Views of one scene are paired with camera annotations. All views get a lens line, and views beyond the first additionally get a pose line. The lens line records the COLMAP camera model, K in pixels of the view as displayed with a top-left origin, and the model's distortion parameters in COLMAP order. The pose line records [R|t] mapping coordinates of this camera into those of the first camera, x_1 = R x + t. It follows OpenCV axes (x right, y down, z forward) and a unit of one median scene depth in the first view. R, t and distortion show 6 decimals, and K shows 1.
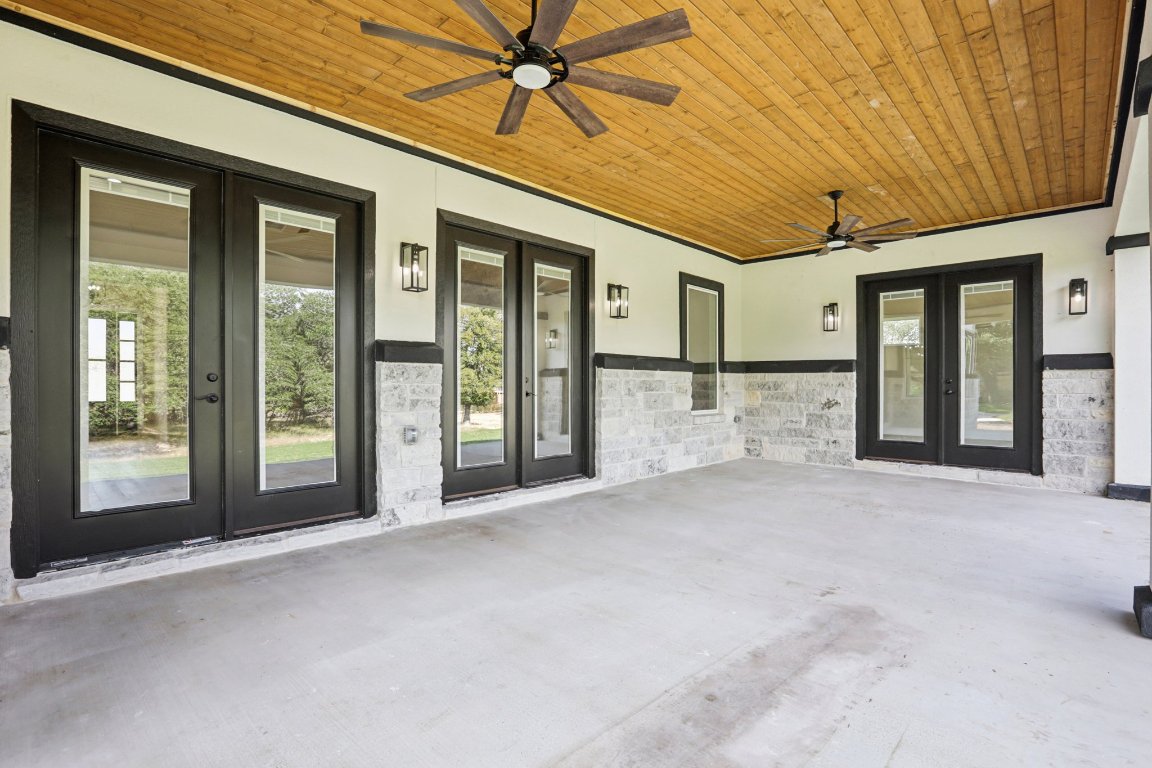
lens RADIAL K [[535.5, 0, 580.0], [0, 535.5, 381.4], [0, 0, 1]] dist [-0.039991, 0.014022]
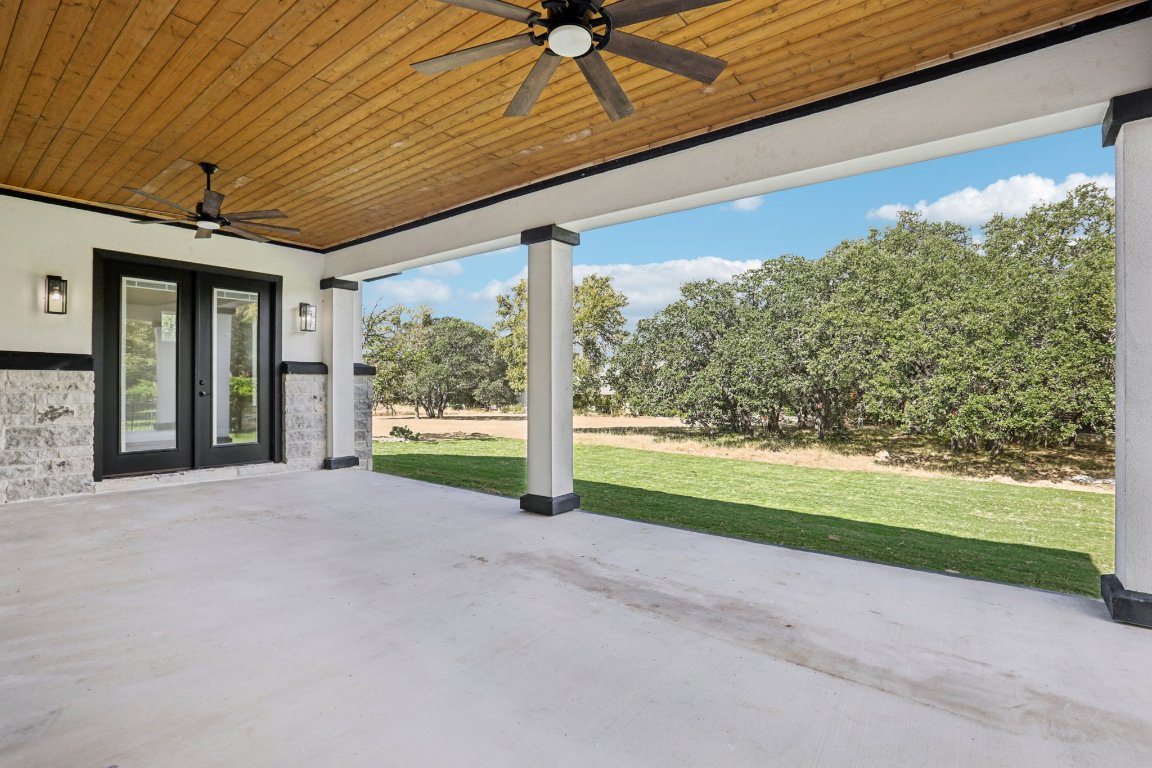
lens RADIAL K [[545.6, 0, 574.2], [0, 545.6, 380.0], [0, 0, 1]] dist [-0.042862, 0.011143]
pose [[-0.083834, 0.004417, 0.996470, -0.432597], [-0.007673, 0.999958, -0.005078, -0.007058], [-0.996450, -0.008072, -0.083797, 0.474781]]
